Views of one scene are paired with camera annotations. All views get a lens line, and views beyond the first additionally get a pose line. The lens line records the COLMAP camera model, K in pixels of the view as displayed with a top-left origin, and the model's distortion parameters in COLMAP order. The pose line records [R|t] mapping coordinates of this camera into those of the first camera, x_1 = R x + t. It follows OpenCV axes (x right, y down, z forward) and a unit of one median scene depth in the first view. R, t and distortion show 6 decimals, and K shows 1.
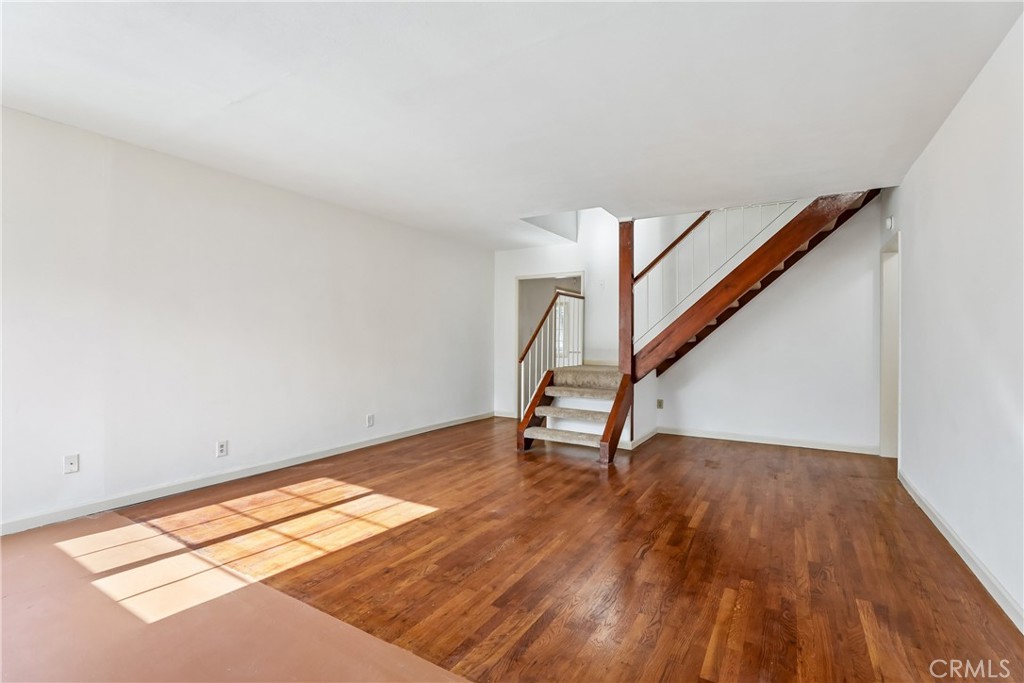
lens RADIAL K [[468.9, 0, 519.0], [0, 468.9, 344.0], [0, 0, 1]] dist [-0.032509, 0.013739]
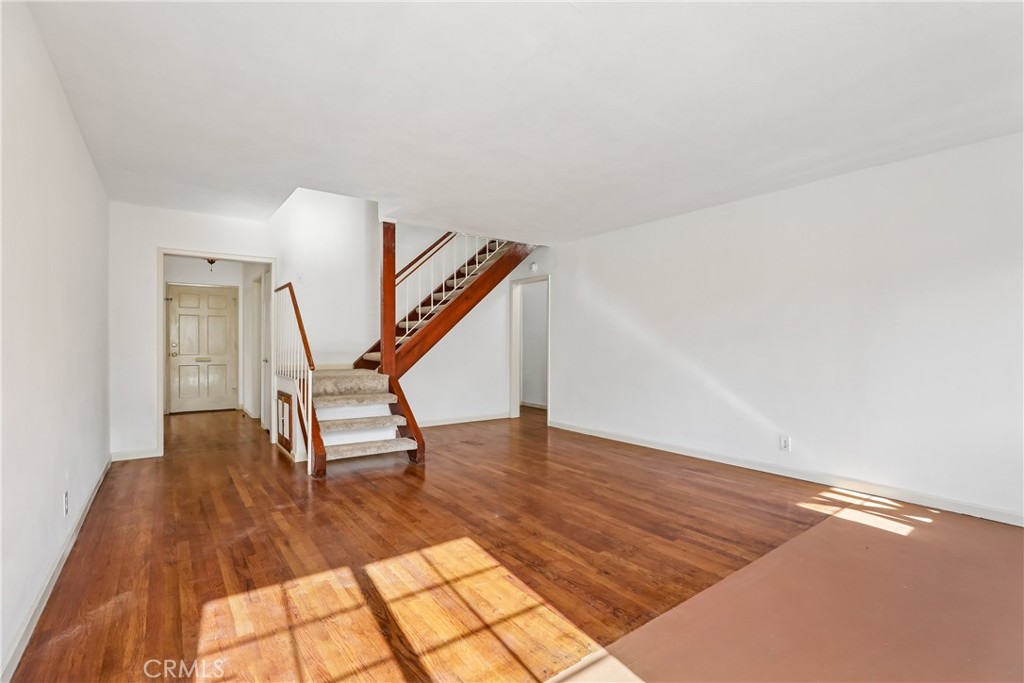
lens RADIAL K [[468.9, 0, 519.0], [0, 468.9, 344.0], [0, 0, 1]] dist [-0.032509, 0.013739]
pose [[0.378838, -0.006904, 0.925437, -0.978074], [0.007287, 0.999963, 0.004477, -0.009463], [-0.925434, 0.005047, 0.378875, 0.602115]]
